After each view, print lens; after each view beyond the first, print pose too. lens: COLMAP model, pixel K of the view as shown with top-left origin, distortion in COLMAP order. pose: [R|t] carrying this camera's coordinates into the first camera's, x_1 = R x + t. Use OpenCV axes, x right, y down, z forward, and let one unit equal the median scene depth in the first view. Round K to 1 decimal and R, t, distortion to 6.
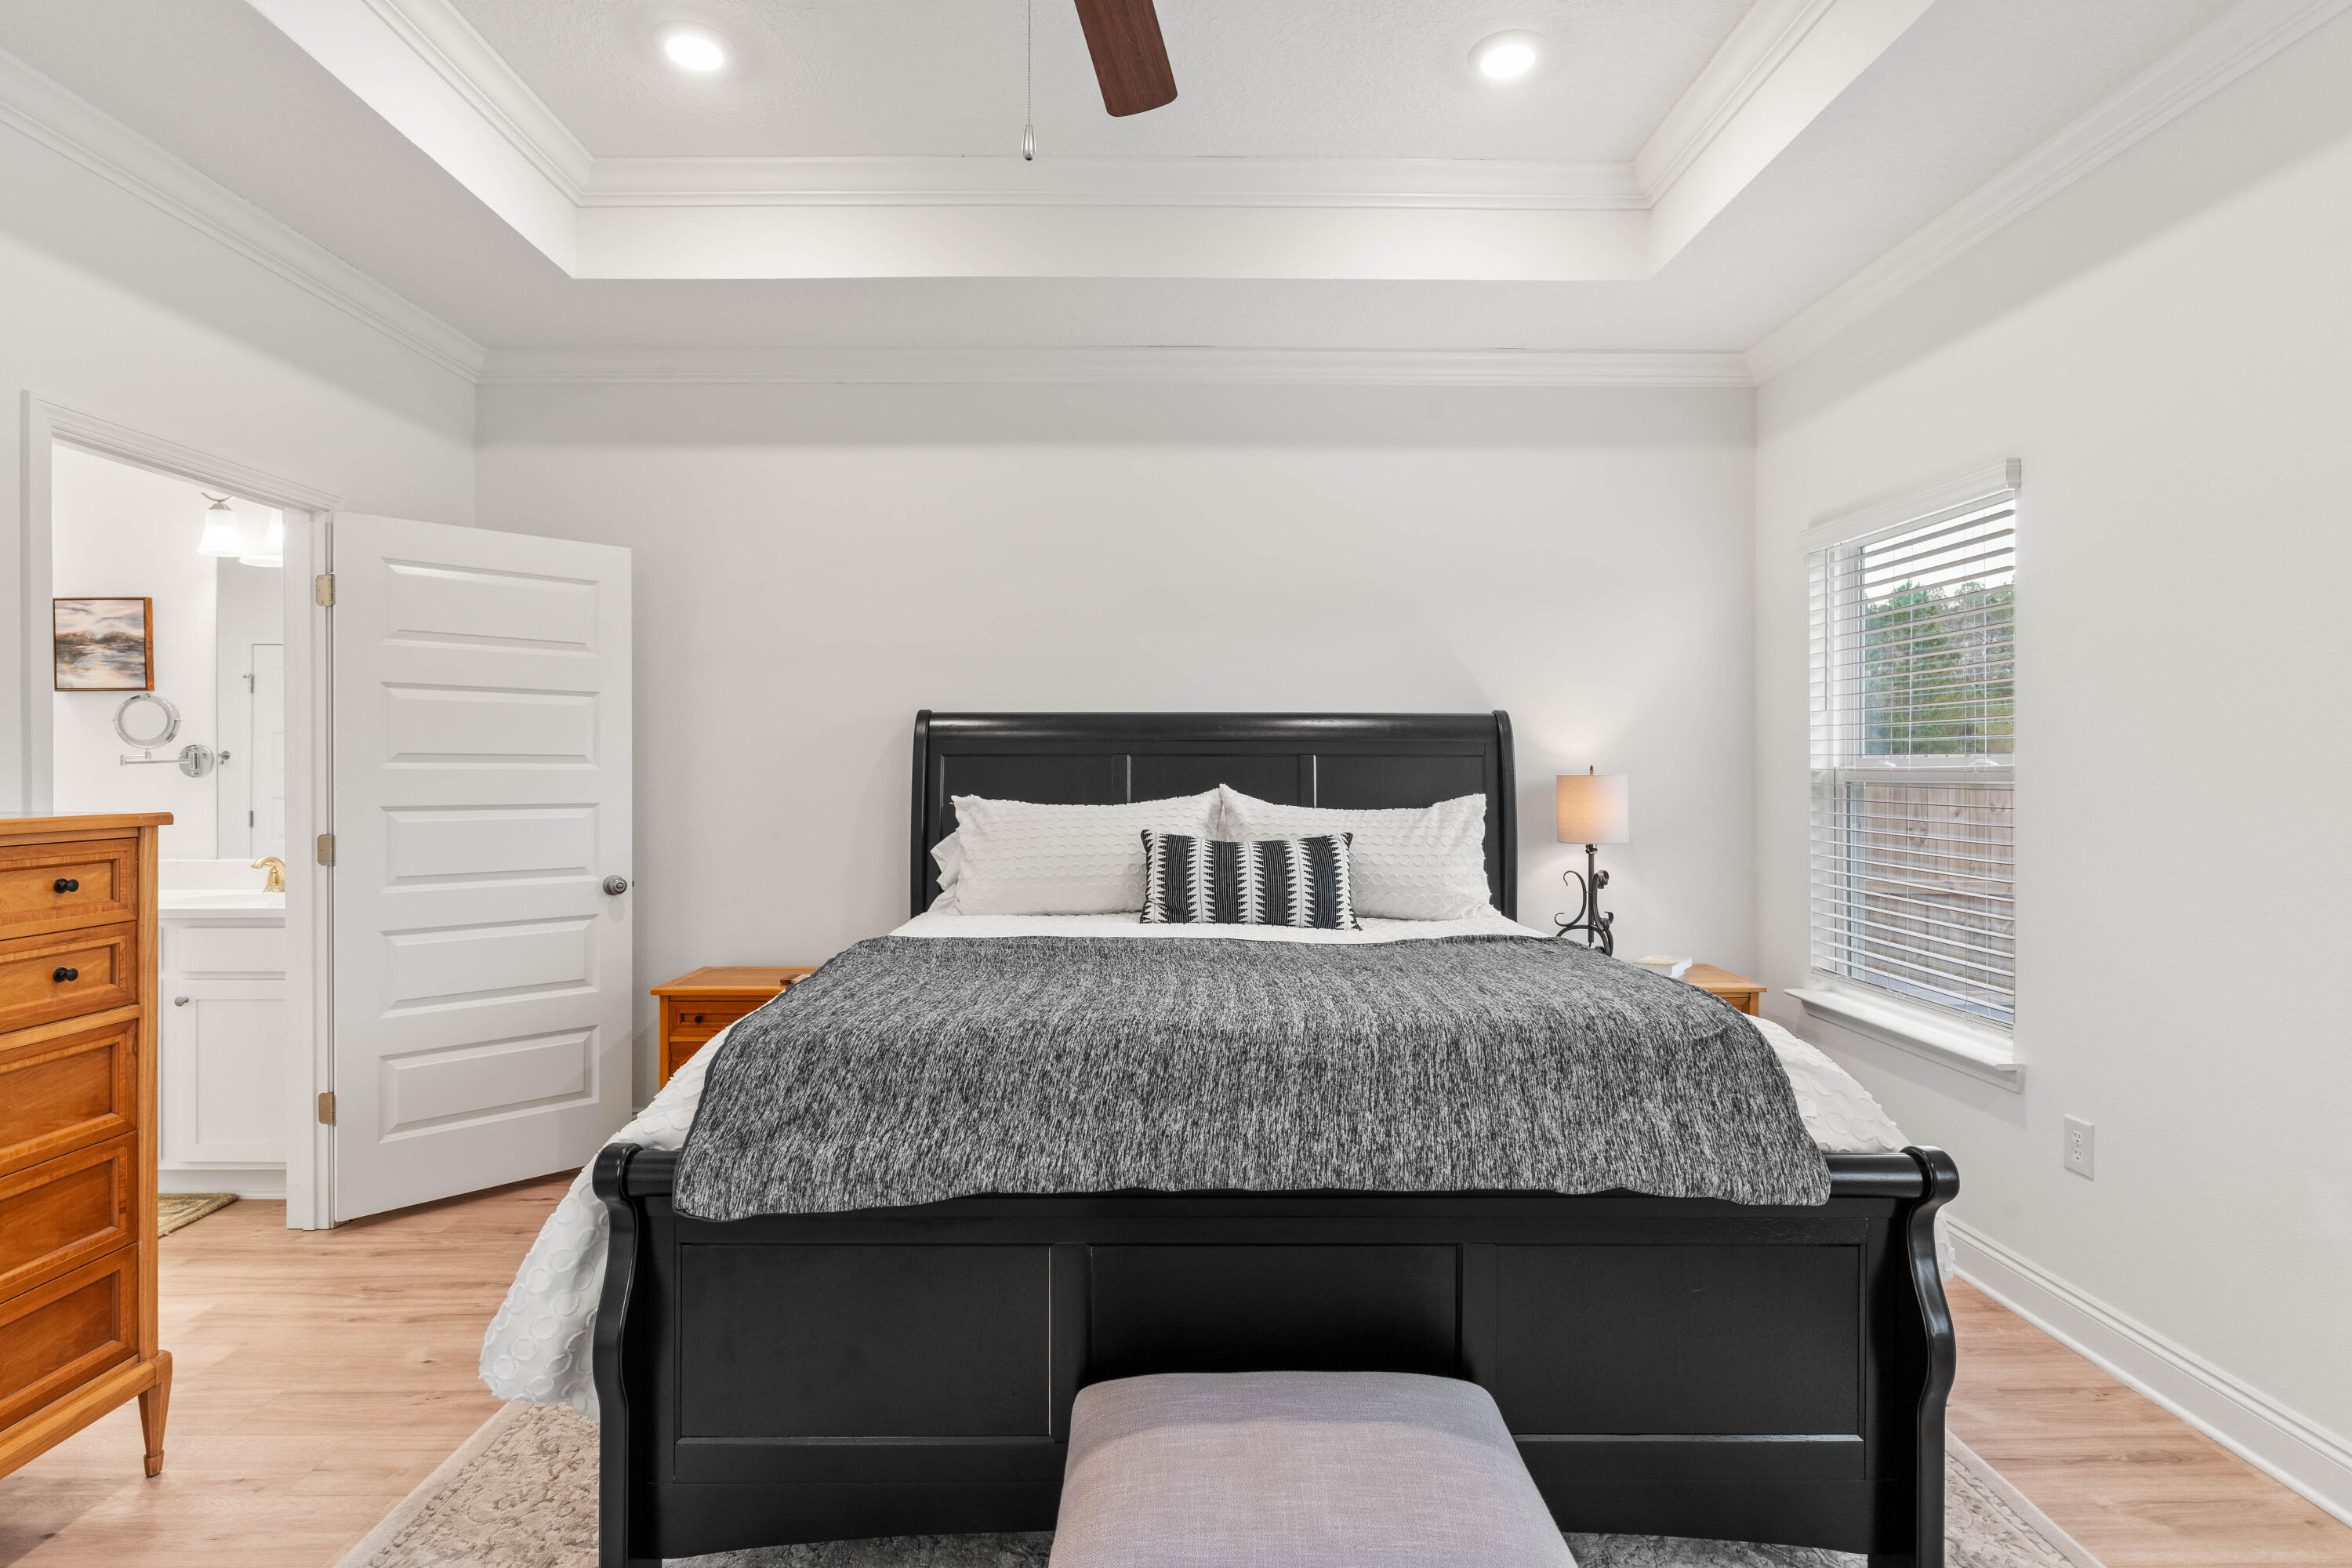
lens RADIAL K [[1166.3, 0, 1169.0], [0, 1166.3, 765.3], [0, 0, 1]] dist [0.000269, -0.000072]
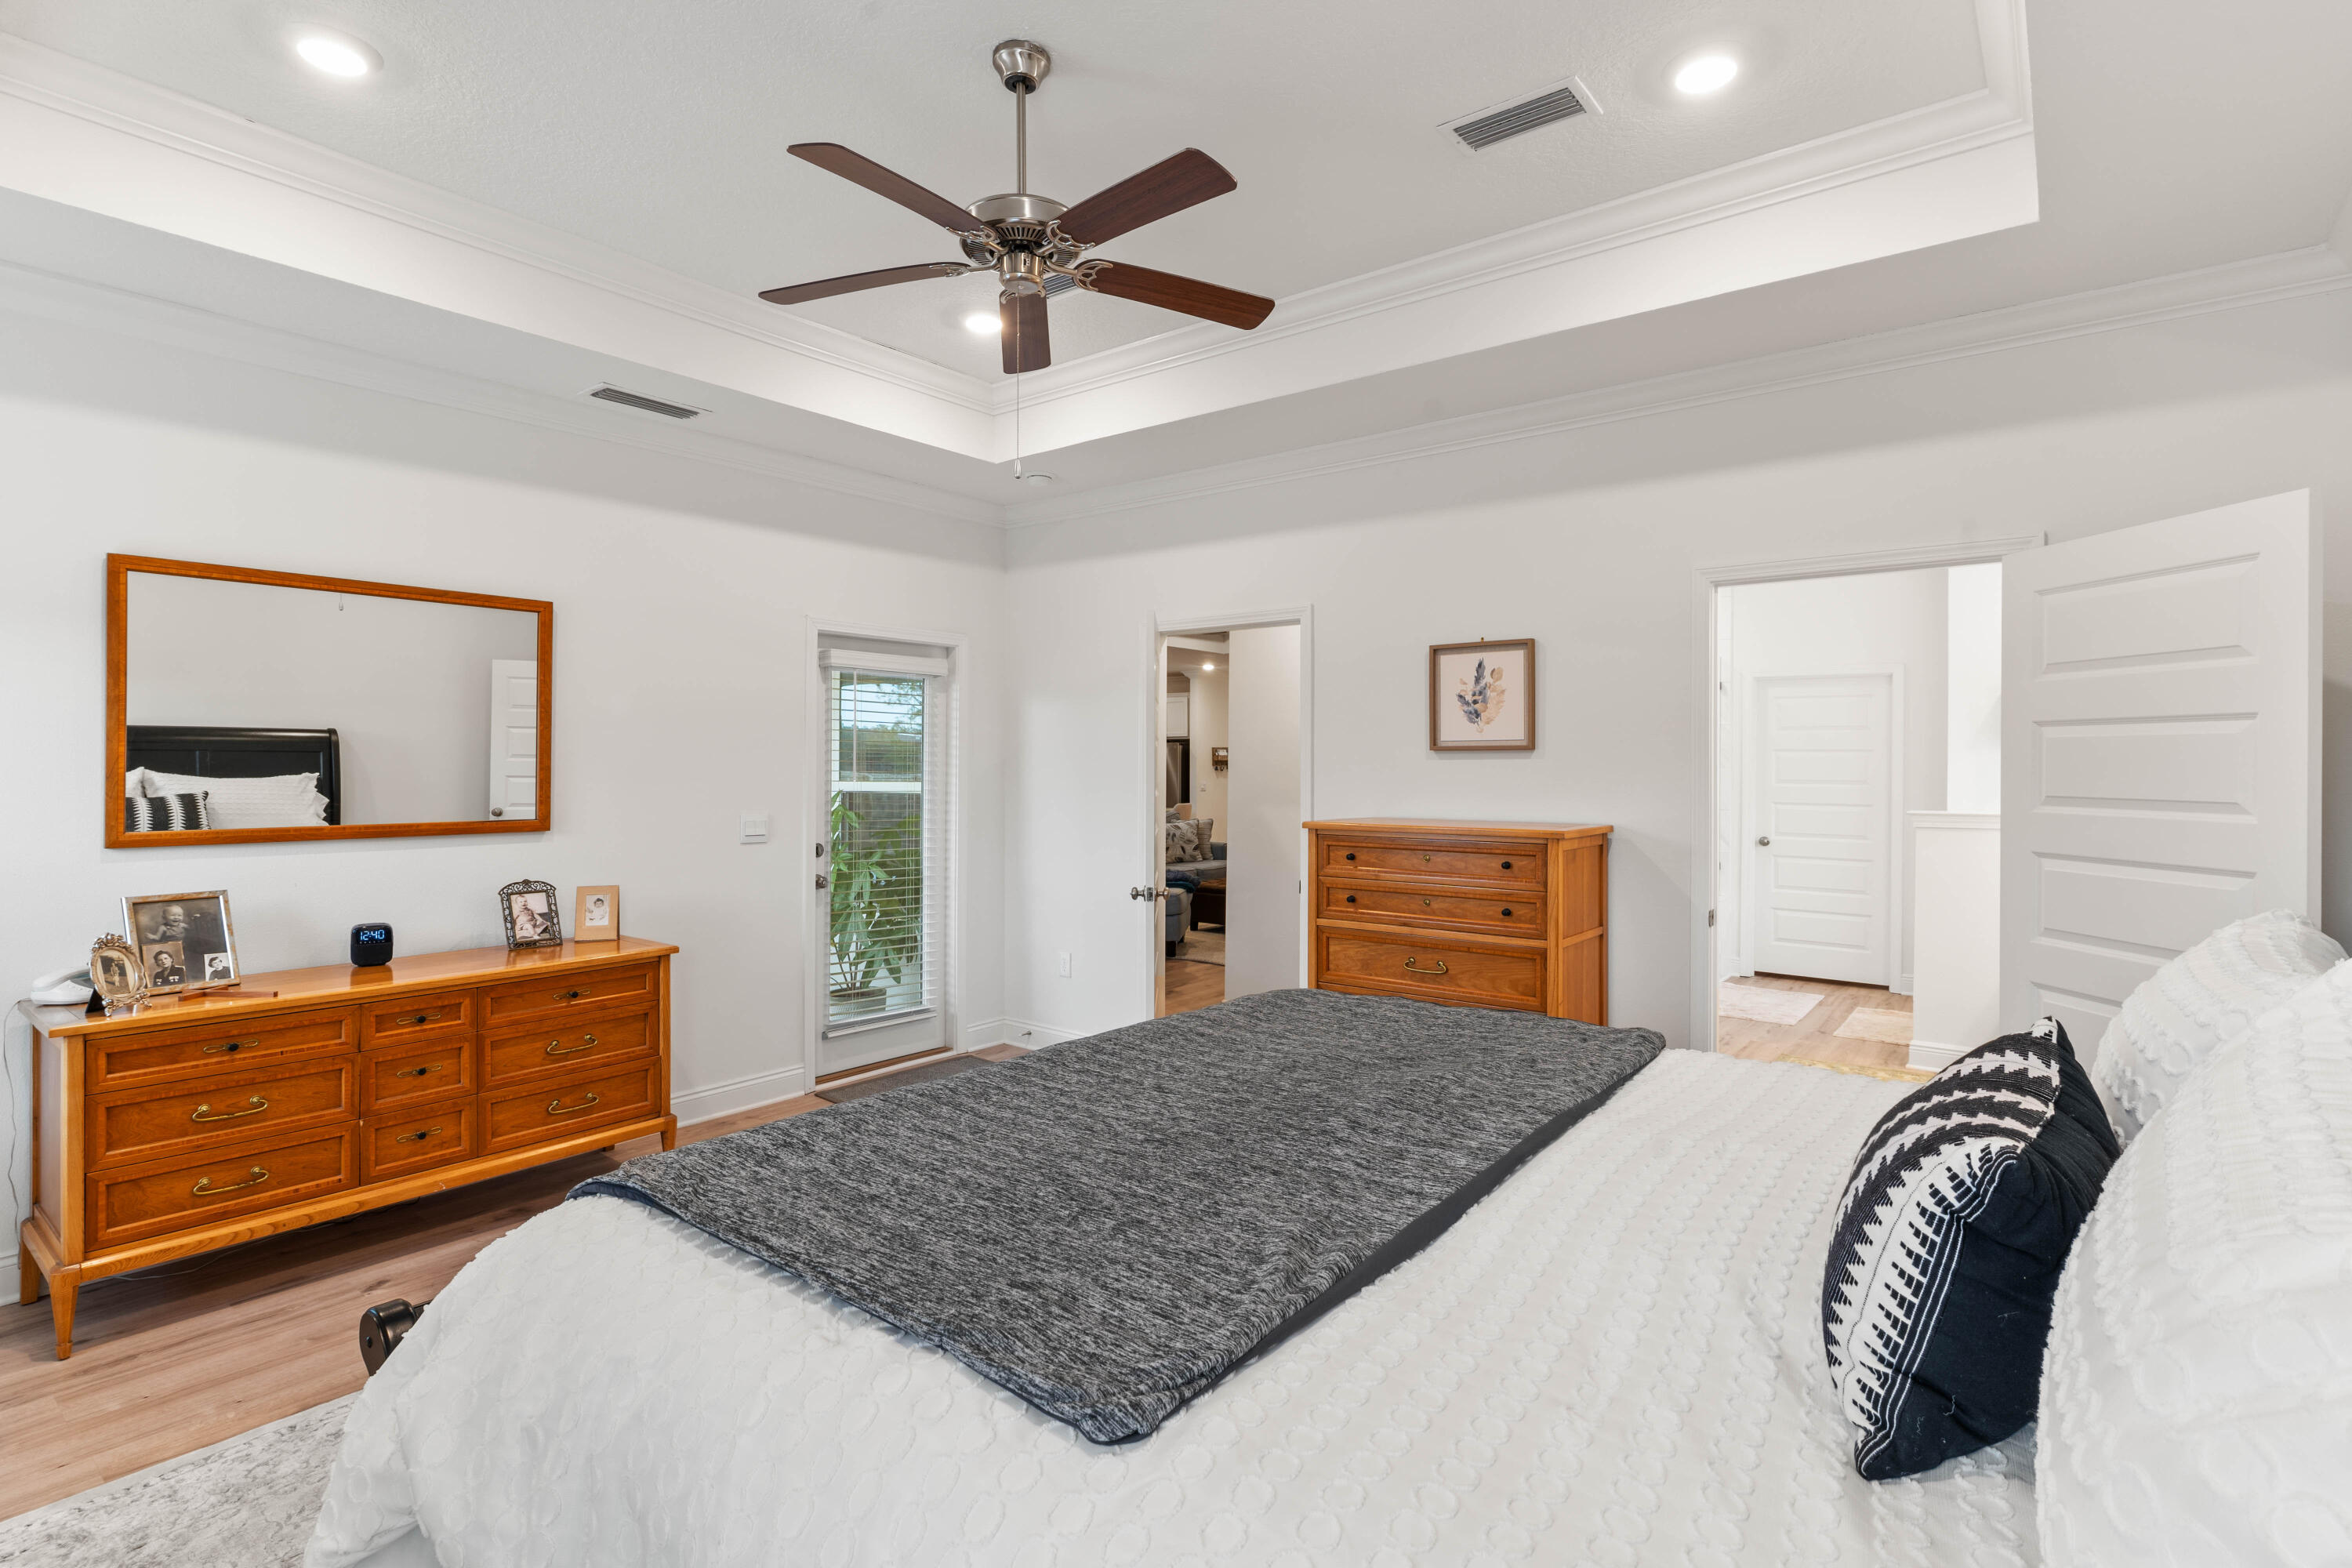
lens RADIAL K [[1145.7, 0, 1176.0], [0, 1145.7, 784.0], [0, 0, 1]] dist [-0.000313, -0.000047]
pose [[-0.619980, 0.002185, -0.784615, 0.774004], [-0.006934, 0.999942, 0.008264, -0.036695], [0.784587, 0.010564, -0.619928, 1.617055]]
